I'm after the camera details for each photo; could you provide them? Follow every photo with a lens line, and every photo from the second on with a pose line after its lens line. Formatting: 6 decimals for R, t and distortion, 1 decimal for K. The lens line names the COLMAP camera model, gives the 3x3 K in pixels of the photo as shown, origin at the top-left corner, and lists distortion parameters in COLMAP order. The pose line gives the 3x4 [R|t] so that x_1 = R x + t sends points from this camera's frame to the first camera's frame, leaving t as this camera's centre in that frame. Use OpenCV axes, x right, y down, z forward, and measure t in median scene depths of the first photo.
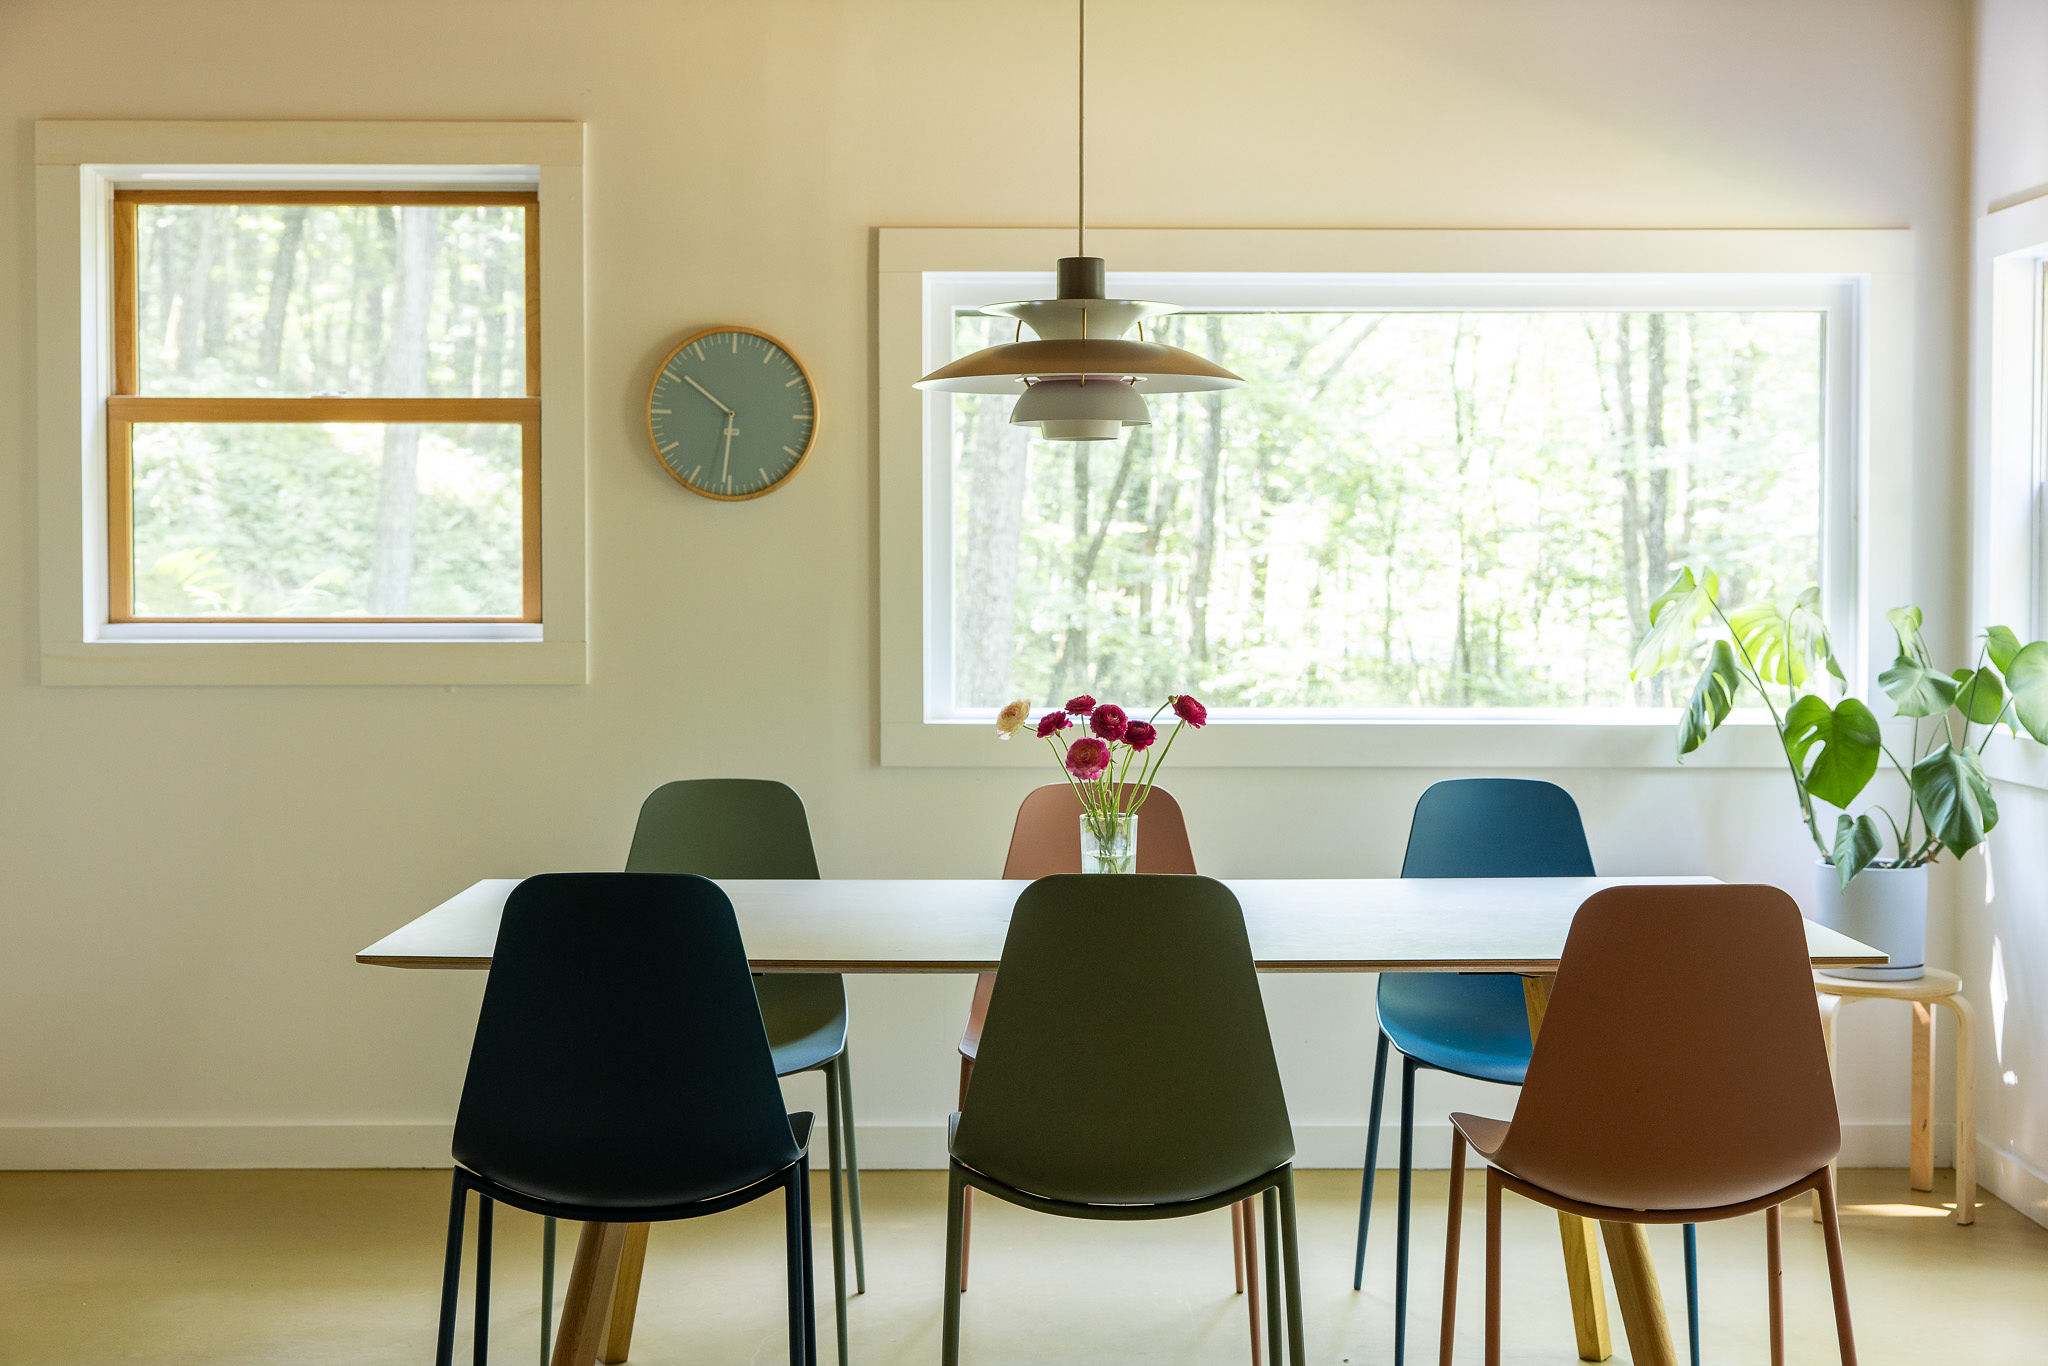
lens RADIAL K [[2803.8, 0, 1038.9], [0, 2803.8, 662.8], [0, 0, 1]] dist [0.083114, 0.000000]
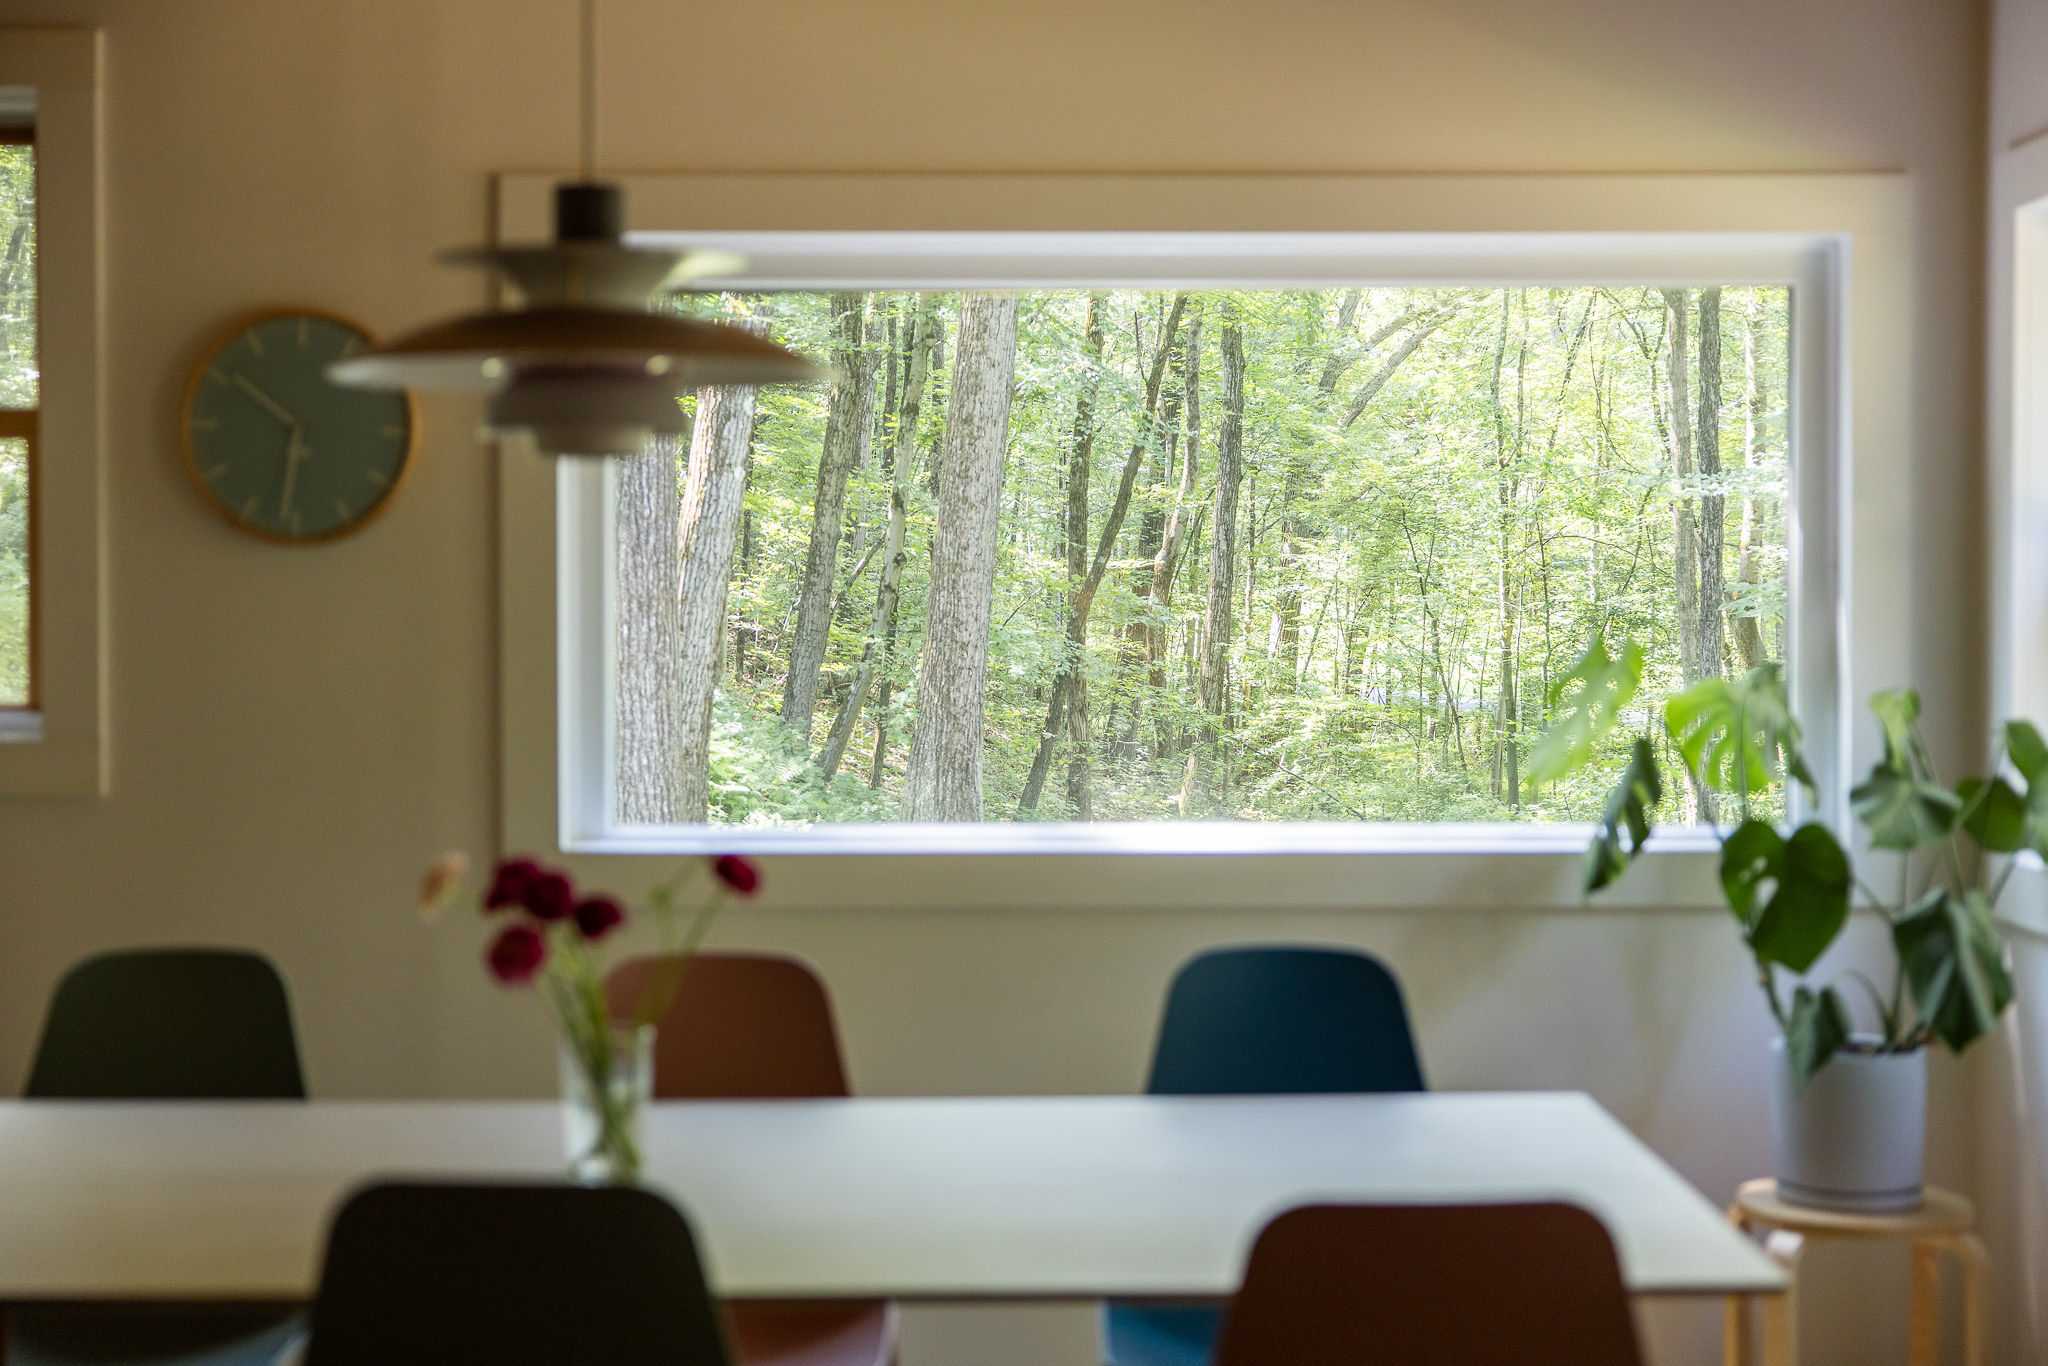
lens RADIAL K [[3024.0, 0, 1011.0], [0, 3024.0, 687.9], [0, 0, 1]] dist [0.095355, 0.000000]
pose [[0.999844, -0.000772, -0.017662, 0.091235], [0.000650, 0.999976, -0.006962, -0.014717], [0.017667, 0.006950, 0.999820, 0.208828]]
